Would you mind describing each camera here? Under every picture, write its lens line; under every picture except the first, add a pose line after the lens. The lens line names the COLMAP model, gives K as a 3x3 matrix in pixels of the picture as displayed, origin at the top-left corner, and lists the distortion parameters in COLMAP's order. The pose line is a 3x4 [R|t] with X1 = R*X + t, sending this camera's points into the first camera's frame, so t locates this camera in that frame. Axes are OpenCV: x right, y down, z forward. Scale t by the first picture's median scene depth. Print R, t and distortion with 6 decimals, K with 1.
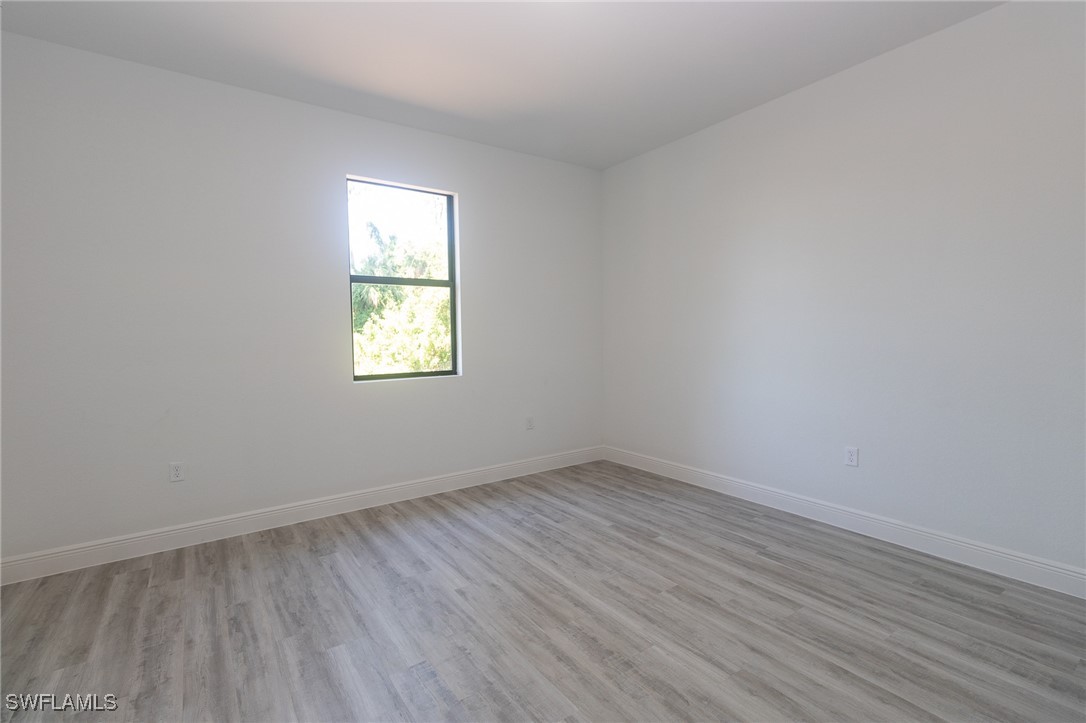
lens RADIAL K [[494.7, 0, 541.7], [0, 494.7, 361.3], [0, 0, 1]] dist [0.000440, 0.000409]
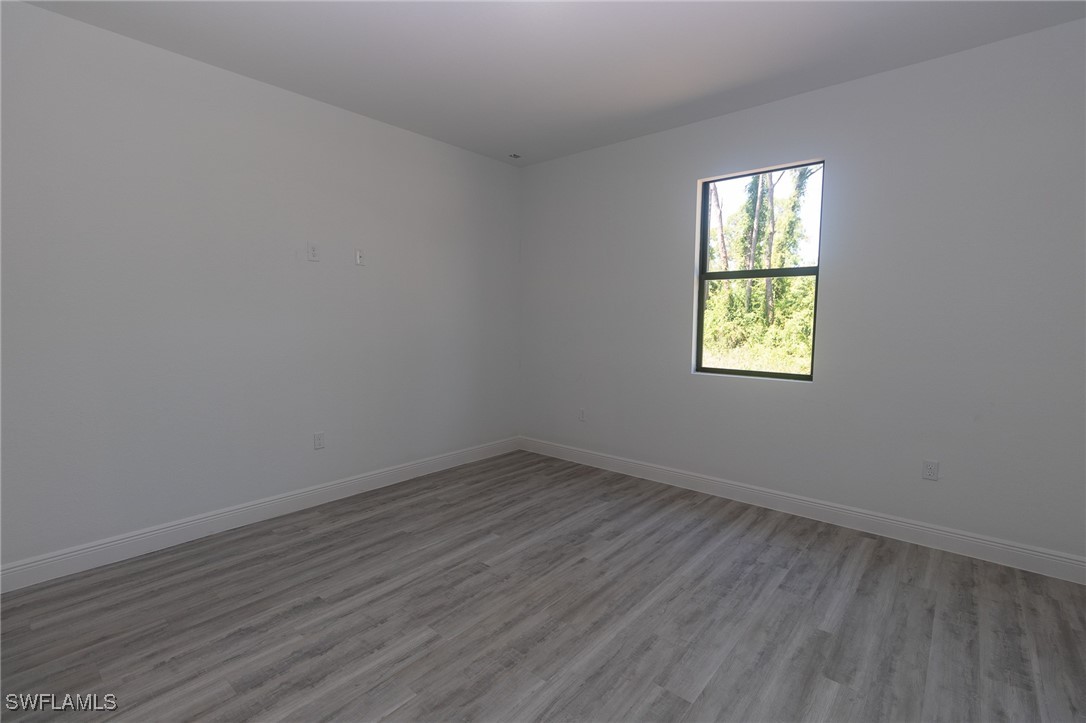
lens RADIAL K [[498.1, 0, 542.5], [0, 498.1, 359.0], [0, 0, 1]] dist [0.003973, 0.000882]
pose [[0.248447, 0.097230, -0.963753, 0.692324], [-0.060866, 0.994550, 0.084646, -0.069942], [0.966731, 0.037629, 0.253011, 0.474244]]
